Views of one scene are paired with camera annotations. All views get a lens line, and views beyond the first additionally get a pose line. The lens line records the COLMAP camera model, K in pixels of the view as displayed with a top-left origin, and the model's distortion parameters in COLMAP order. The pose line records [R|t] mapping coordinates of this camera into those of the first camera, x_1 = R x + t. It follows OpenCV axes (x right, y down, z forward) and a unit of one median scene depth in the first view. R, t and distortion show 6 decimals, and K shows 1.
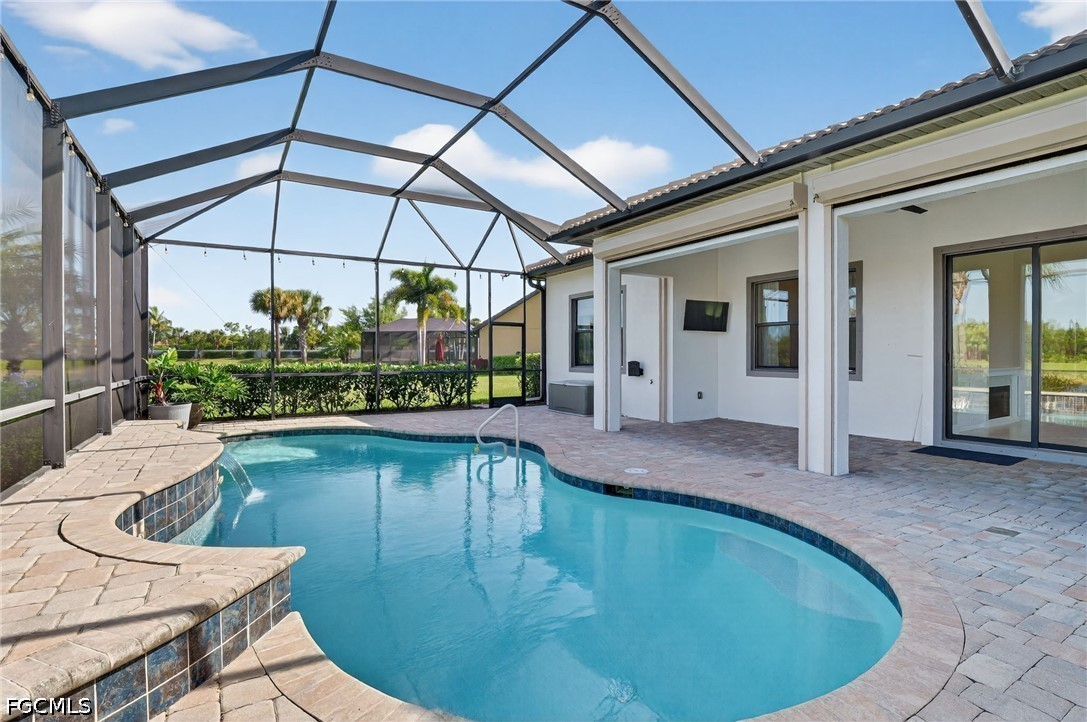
lens RADIAL K [[526.5, 0, 545.2], [0, 526.5, 364.1], [0, 0, 1]] dist [-0.014877, -0.002023]
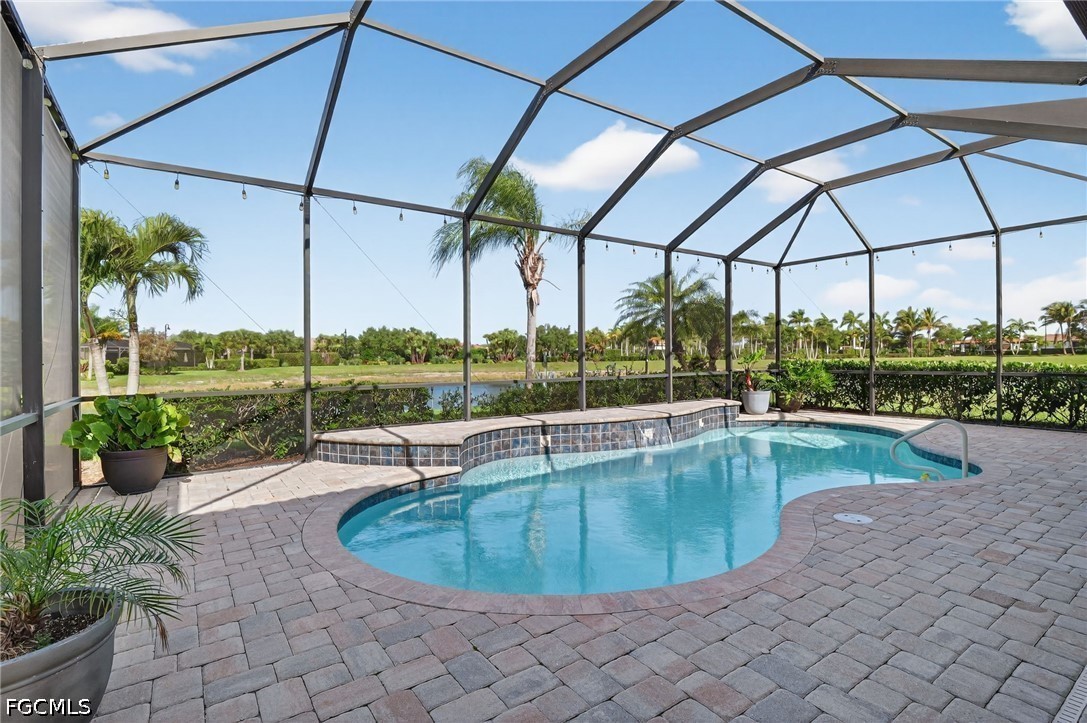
lens RADIAL K [[526.5, 0, 550.2], [0, 526.5, 359.2], [0, 0, 1]] dist [-0.014877, -0.002023]
pose [[0.069644, 0.003918, -0.997564, 0.544197], [-0.002755, 0.999989, 0.003735, -0.006661], [0.997568, 0.002488, 0.069654, 0.356244]]
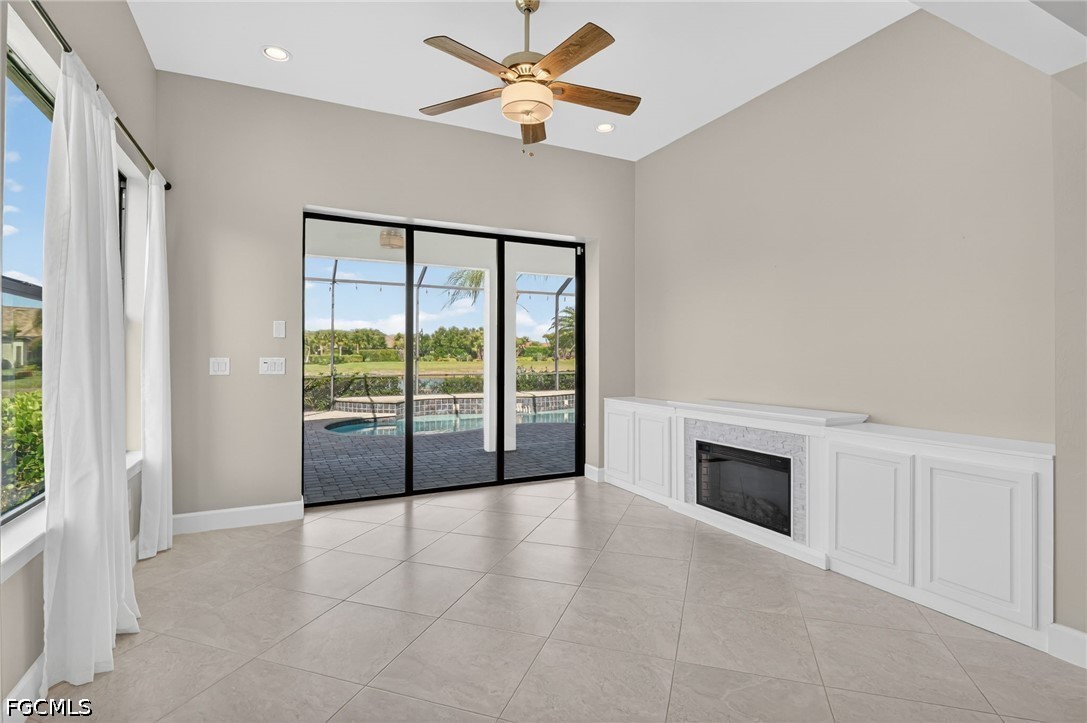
lens RADIAL K [[526.5, 0, 544.1], [0, 526.5, 355.7], [0, 0, 1]] dist [-0.014877, -0.002023]
pose [[-0.085344, 0.001574, -0.996350, 1.148853], [-0.013714, 0.999902, 0.002754, -0.029513], [0.996257, 0.013899, -0.085314, 0.742376]]
